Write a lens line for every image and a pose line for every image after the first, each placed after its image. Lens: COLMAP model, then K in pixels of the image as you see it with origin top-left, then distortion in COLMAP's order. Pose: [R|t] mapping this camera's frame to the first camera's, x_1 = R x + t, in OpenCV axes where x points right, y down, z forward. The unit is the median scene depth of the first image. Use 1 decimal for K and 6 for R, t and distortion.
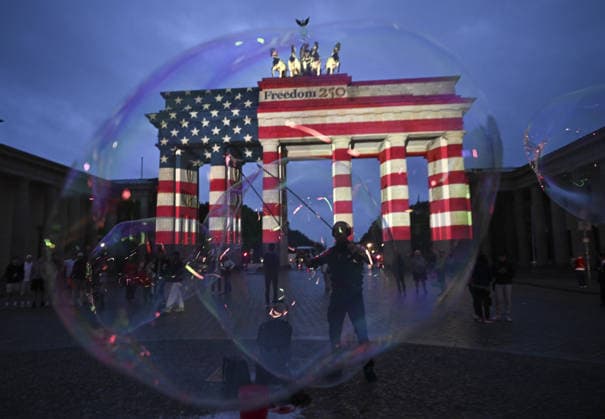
lens RADIAL K [[453.9, 0, 284.0], [0, 453.9, 203.0], [0, 0, 1]] dist [-0.003635, 0.000444]
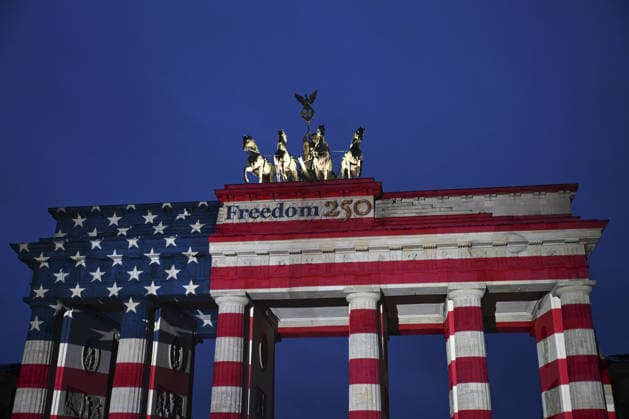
lens RADIAL K [[732.1, 0, 314.5], [0, 732.1, 209.5], [0, 0, 1]] dist [-0.013176, 0.006669]
pose [[0.999247, 0.013939, -0.036200, 0.097943], [-0.023576, 0.959303, -0.281392, 0.009626], [0.030804, 0.282034, 0.958910, 0.140107]]
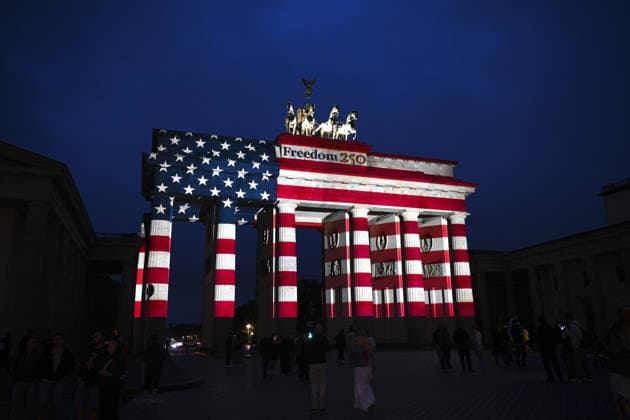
lens RADIAL K [[506.5, 0, 314.3], [0, 506.5, 214.0], [0, 0, 1]] dist [0.001772, -0.000849]
pose [[0.905685, 0.100236, 0.411932, -0.392005], [-0.047436, 0.989506, -0.136484, 0.021465], [-0.421290, 0.104071, 0.900935, 0.079372]]
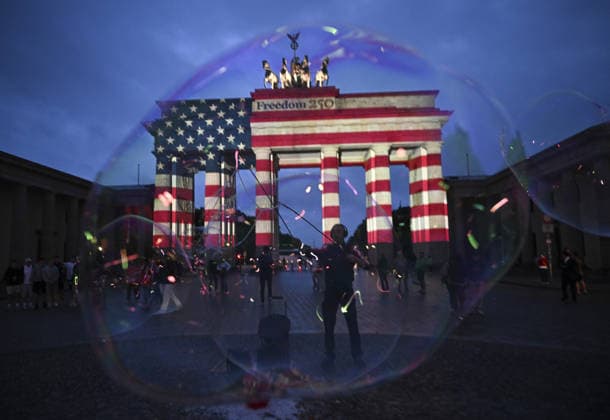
lens RADIAL K [[427.9, 0, 302.0], [0, 427.9, 220.7], [0, 0, 1]] dist [-0.003690, -0.000115]
pose [[0.997996, -0.001987, 0.063243, -0.002380], [0.000149, 0.999578, 0.029053, 0.000561], [-0.063274, -0.028985, 0.997575, -0.003624]]
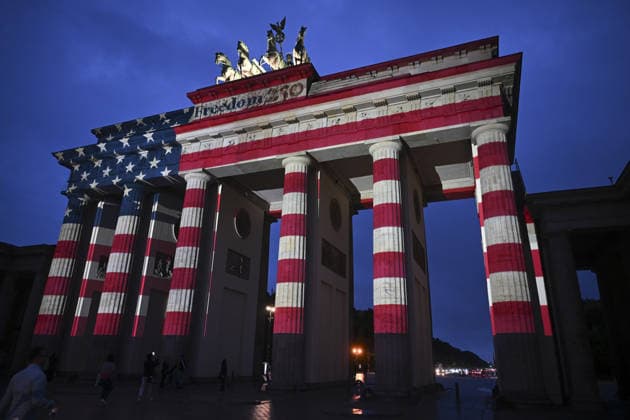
lens RADIAL K [[421.7, 0, 311.4], [0, 421.7, 214.4], [0, 0, 1]] dist [0.002326, 0.000944]
pose [[0.962546, -0.054769, -0.265530, 0.288219], [-0.004678, 0.975883, -0.218245, 0.052199], [0.271079, 0.211313, 0.939076, 0.483801]]
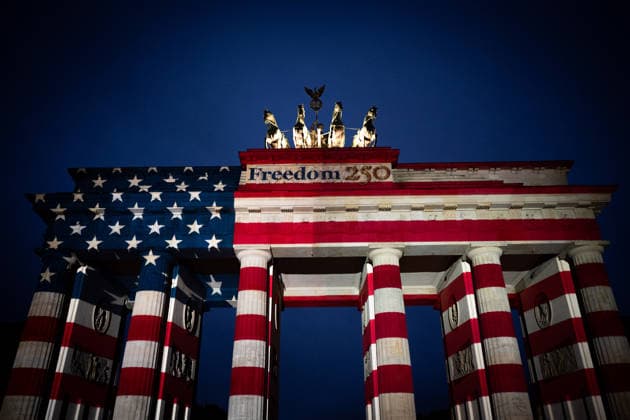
lens RADIAL K [[506.5, 0, 314.3], [0, 506.5, 214.0], [0, 0, 1]] dist [0.001772, -0.000849]
pose [[0.995936, 0.052031, 0.073509, -0.005920], [-0.021716, 0.930883, -0.364671, 0.042991], [-0.087403, 0.361592, 0.928230, 0.415817]]
